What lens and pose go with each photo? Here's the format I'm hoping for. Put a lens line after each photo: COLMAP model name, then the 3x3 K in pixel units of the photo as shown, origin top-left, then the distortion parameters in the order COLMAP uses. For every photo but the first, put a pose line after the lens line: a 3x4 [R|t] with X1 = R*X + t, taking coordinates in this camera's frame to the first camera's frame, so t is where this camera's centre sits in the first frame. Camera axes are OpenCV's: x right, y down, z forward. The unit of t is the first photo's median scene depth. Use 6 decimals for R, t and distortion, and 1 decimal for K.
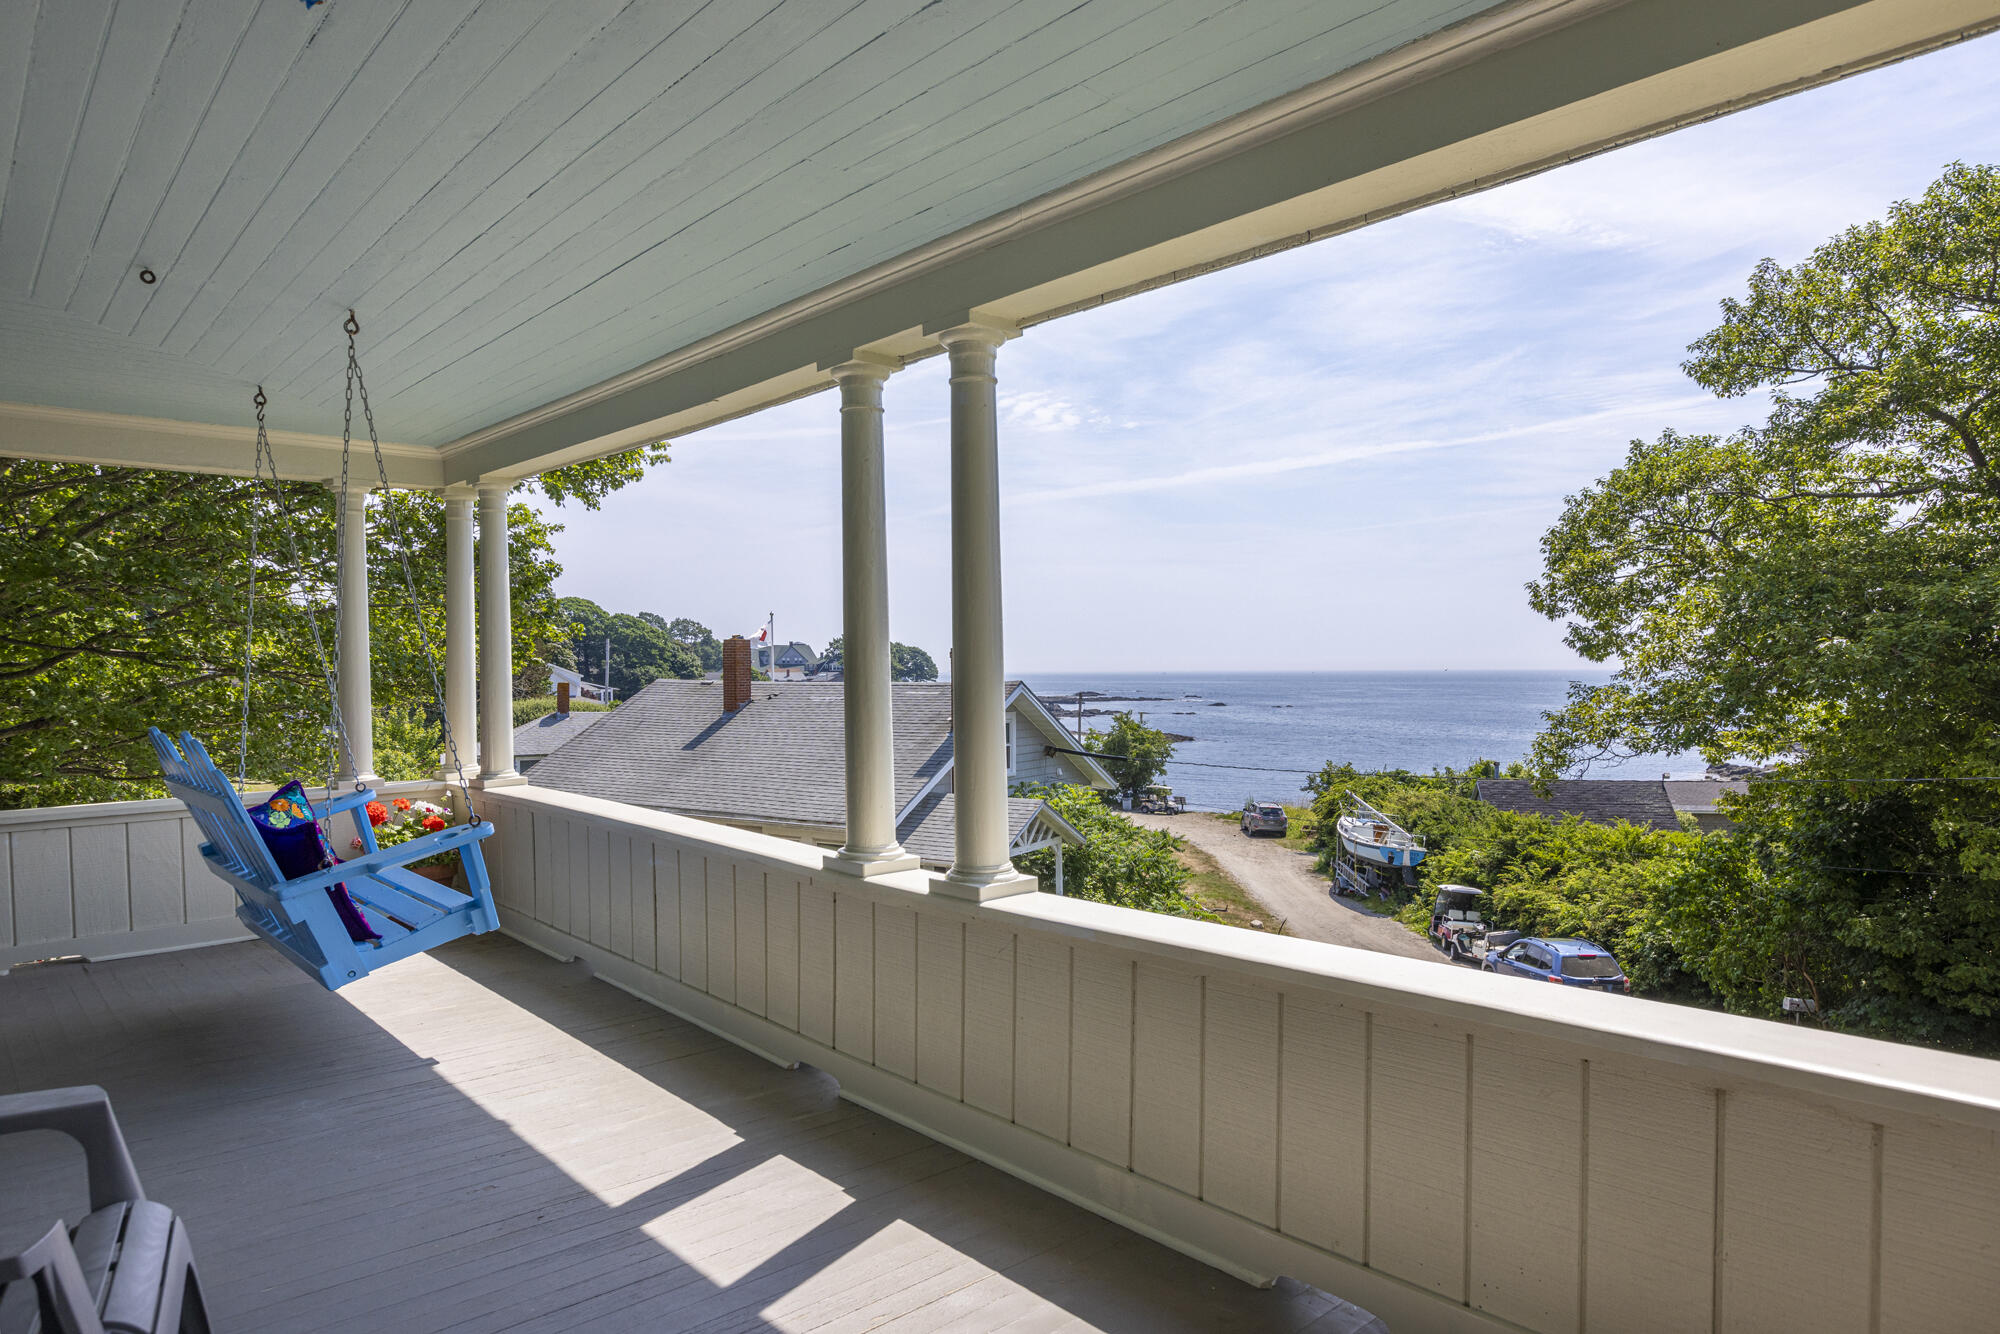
lens RADIAL K [[1180.6, 0, 1001.2], [0, 1180.6, 704.7], [0, 0, 1]] dist [0.002917, 0.000664]
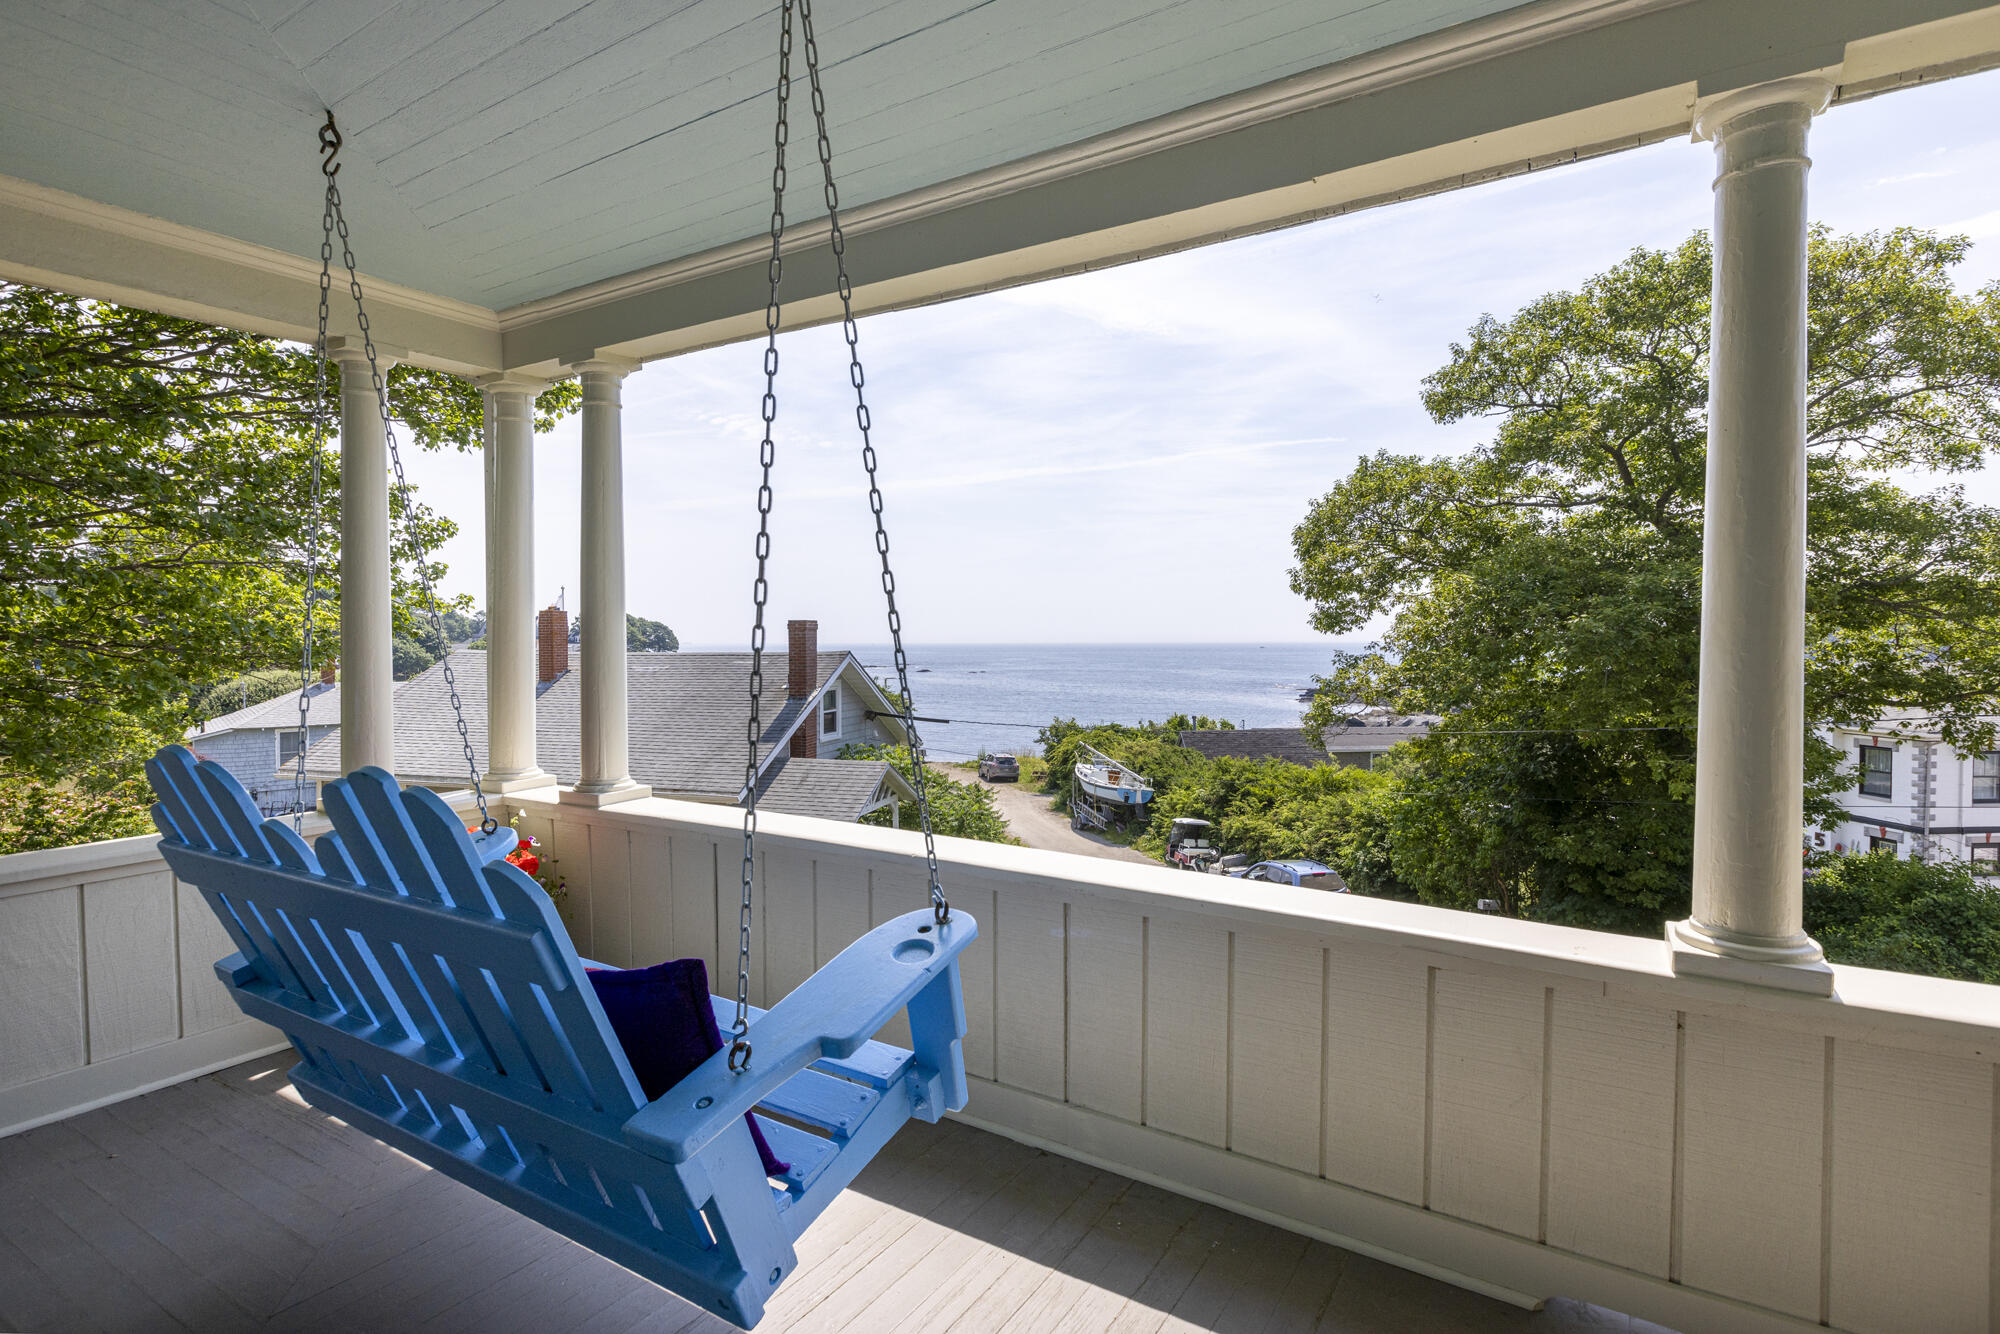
lens RADIAL K [[978.9, 0, 996.1], [0, 978.9, 668.1], [0, 0, 1]] dist [-0.006152, -0.000396]
pose [[0.963895, -0.005370, 0.266229, -0.082793], [0.006215, 0.999978, -0.002331, -0.001372], [-0.266211, 0.003901, 0.963907, 0.088533]]
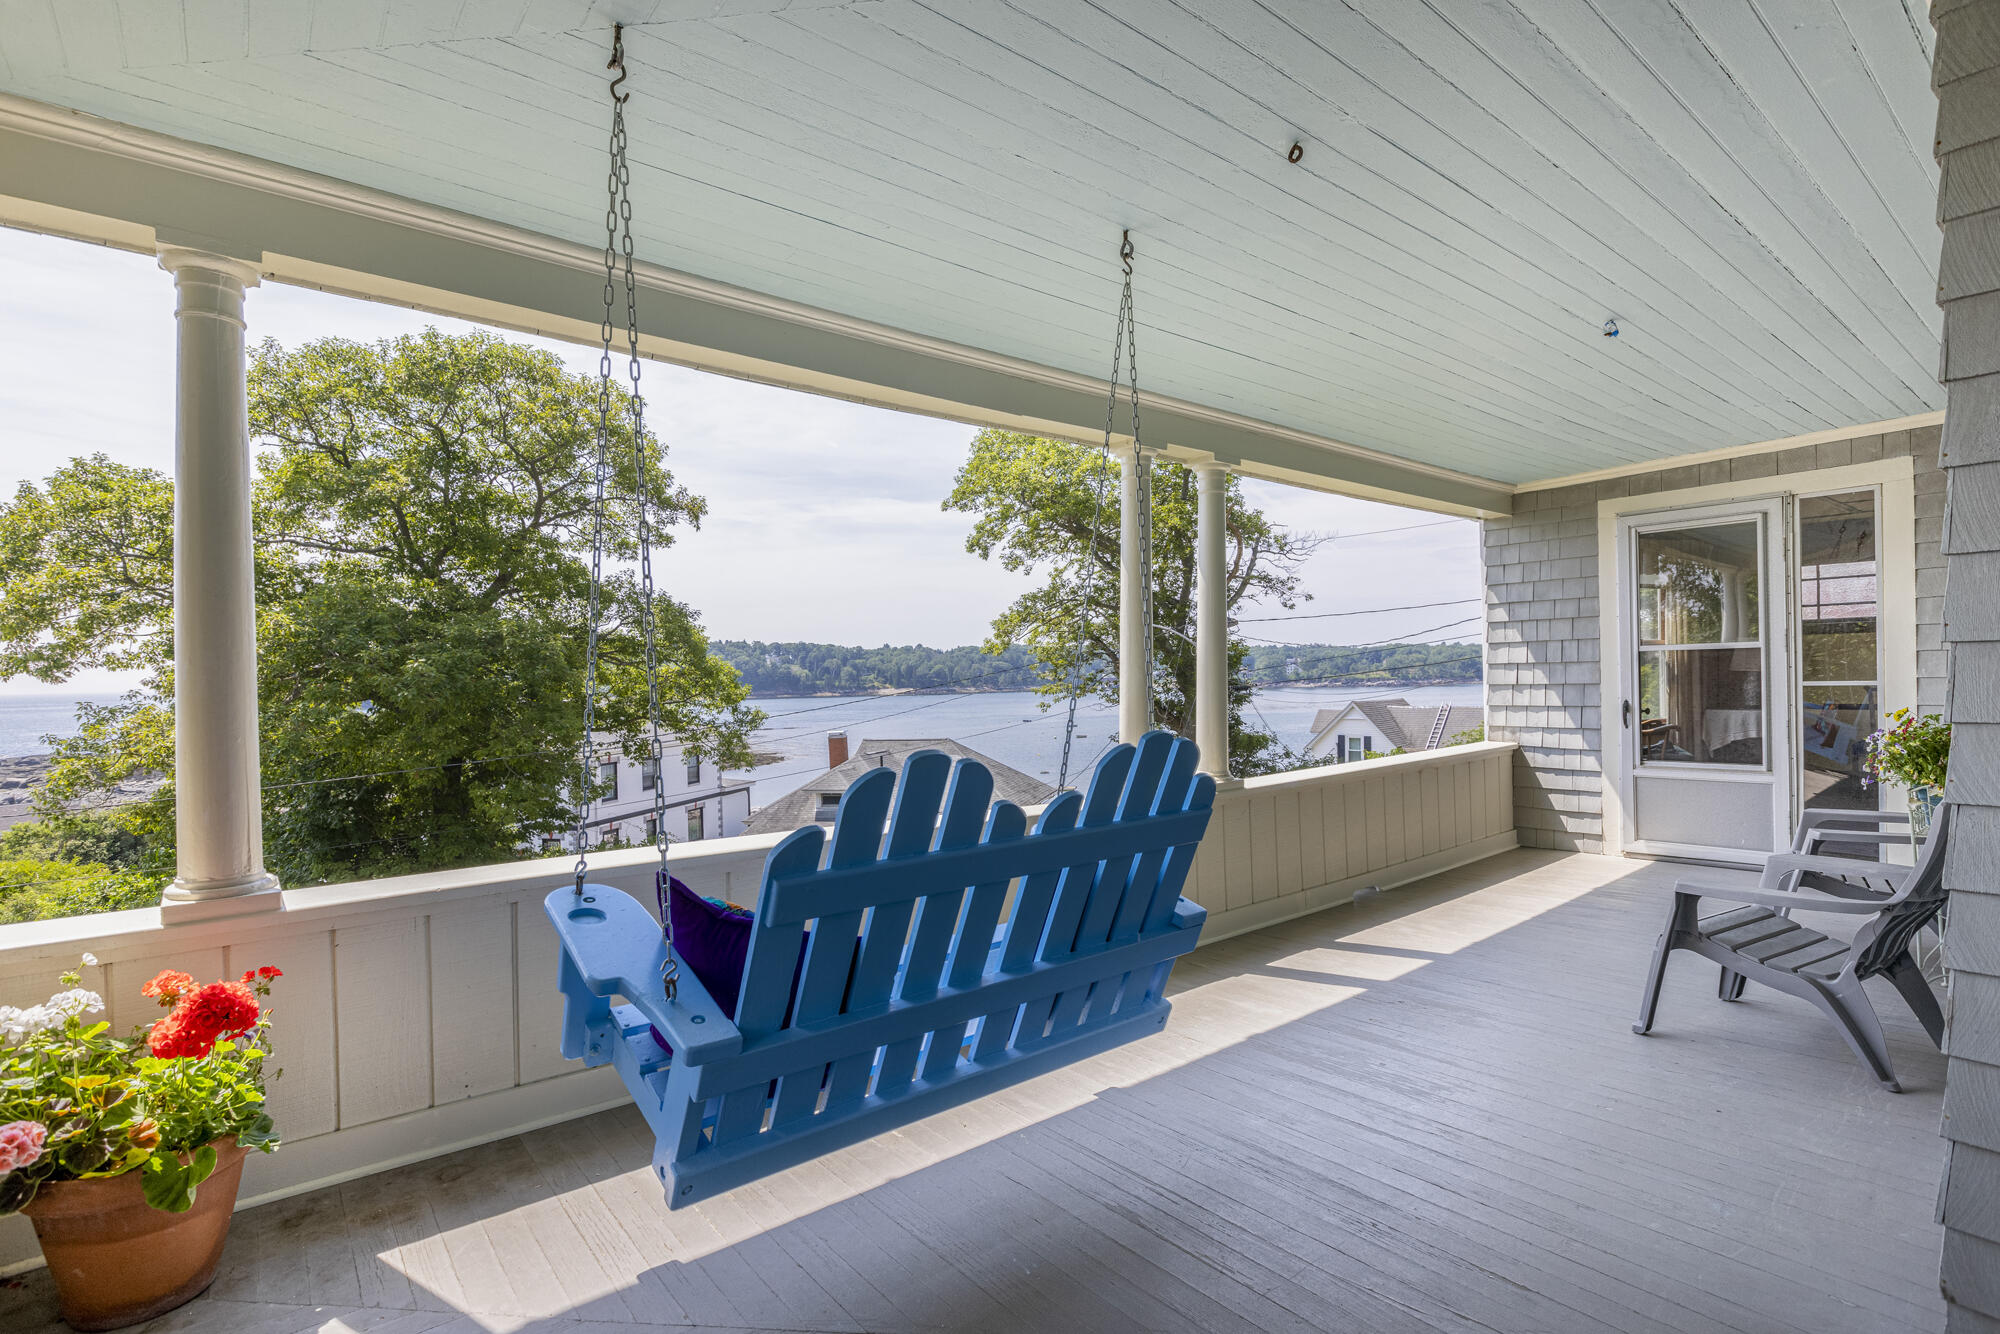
lens RADIAL K [[966.4, 0, 1008.3], [0, 966.4, 684.8], [0, 0, 1]] dist [0.000205, 0.000323]
pose [[0.051975, -0.006916, 0.998624, -0.170768], [0.047483, 0.998862, 0.004446, -0.001310], [-0.997519, 0.047186, 0.052244, 0.144485]]
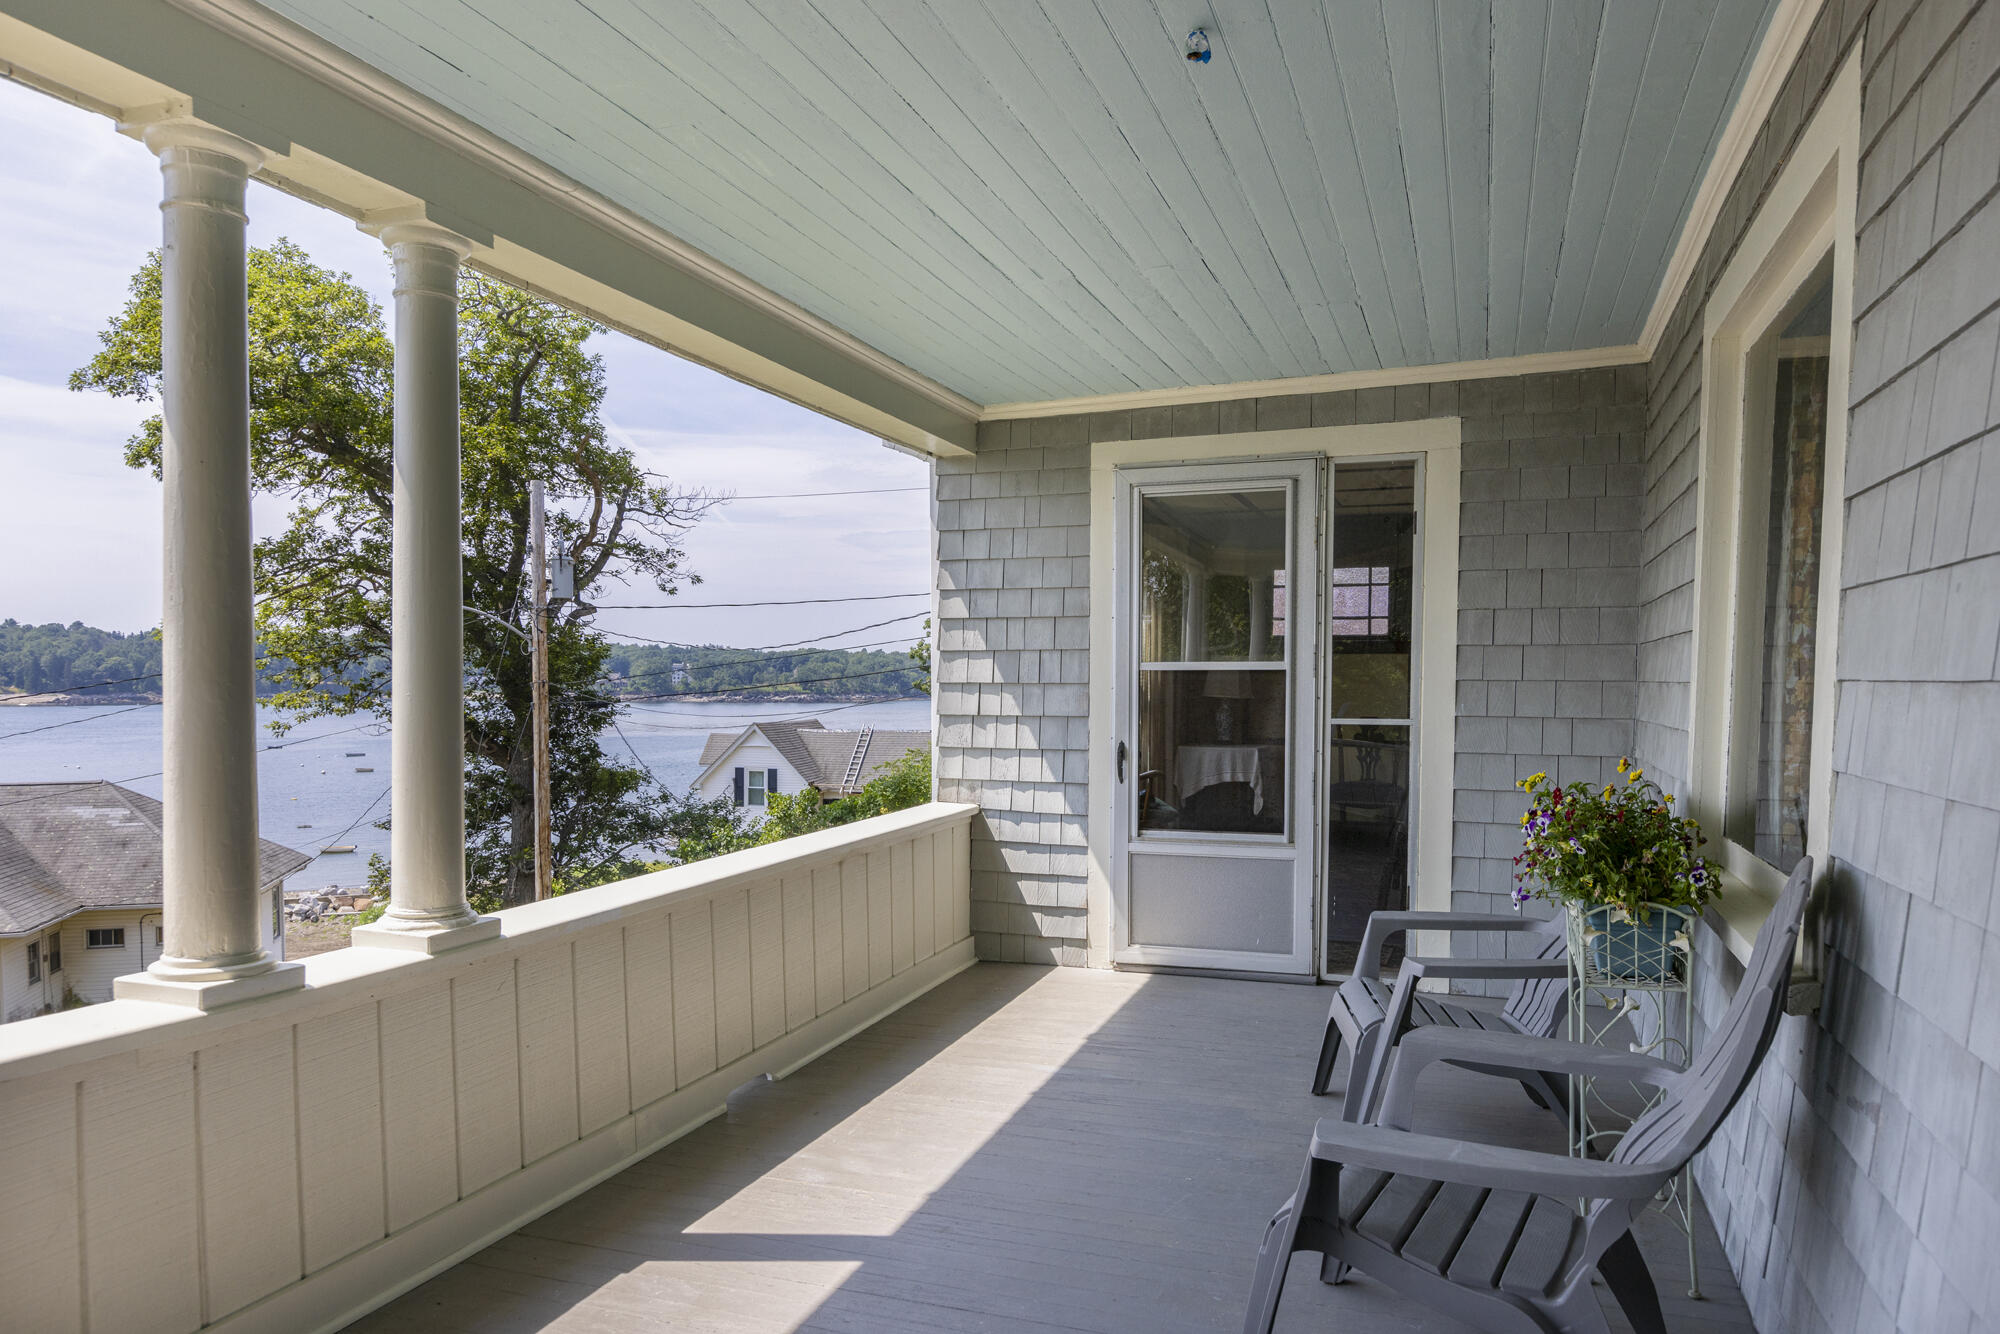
lens RADIAL K [[1294.0, 0, 994.4], [0, 1294.0, 752.8], [0, 0, 1]] dist [-0.001432, -0.004319]
pose [[-0.454518, -0.048304, 0.889427, -0.114549], [0.022636, 0.997580, 0.065745, -0.002037], [-0.890450, 0.050016, -0.452325, 0.124622]]
